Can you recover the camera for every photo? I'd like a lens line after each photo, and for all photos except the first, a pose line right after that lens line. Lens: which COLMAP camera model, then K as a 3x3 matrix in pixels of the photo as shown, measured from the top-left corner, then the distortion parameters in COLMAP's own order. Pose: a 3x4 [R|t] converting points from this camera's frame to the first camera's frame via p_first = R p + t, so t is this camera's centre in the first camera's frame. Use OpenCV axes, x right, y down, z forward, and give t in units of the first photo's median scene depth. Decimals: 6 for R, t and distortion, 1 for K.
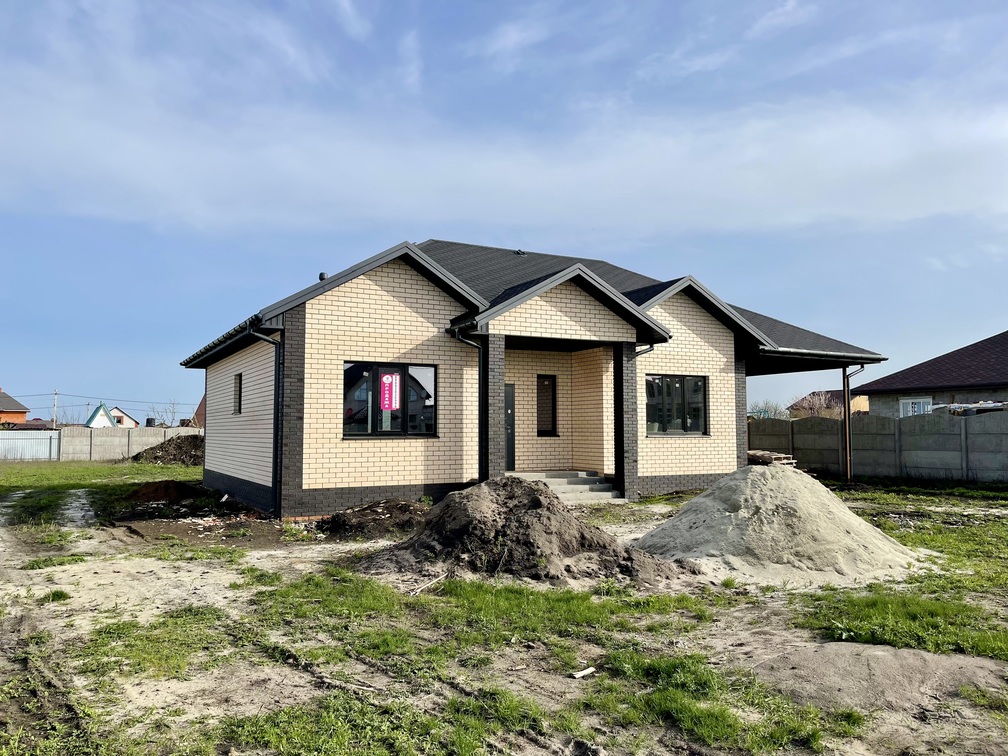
lens RADIAL K [[769.2, 0, 504.1], [0, 769.2, 378.2], [0, 0, 1]] dist [0.000096, 0.000003]
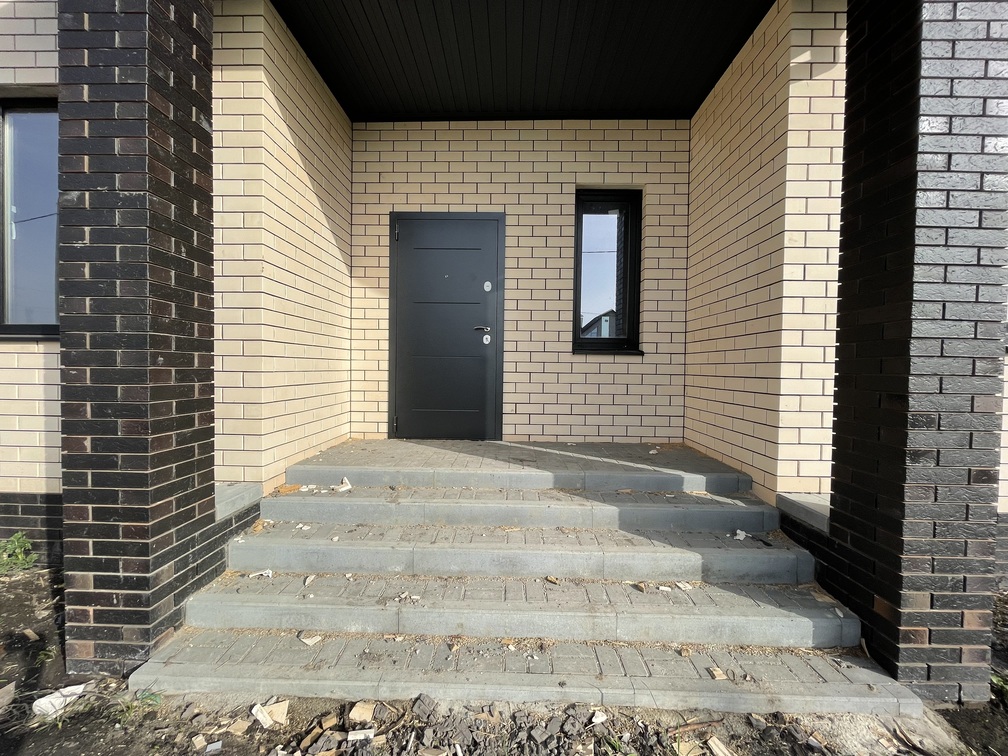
lens RADIAL K [[410.3, 0, 505.5], [0, 410.3, 376.4], [0, 0, 1]] dist [0.019914, 0.000231]
pose [[0.867789, 0.023887, -0.496358, 0.117874], [0.018247, 0.996639, 0.079865, 0.072291], [0.496597, -0.078363, 0.864436, 0.832943]]
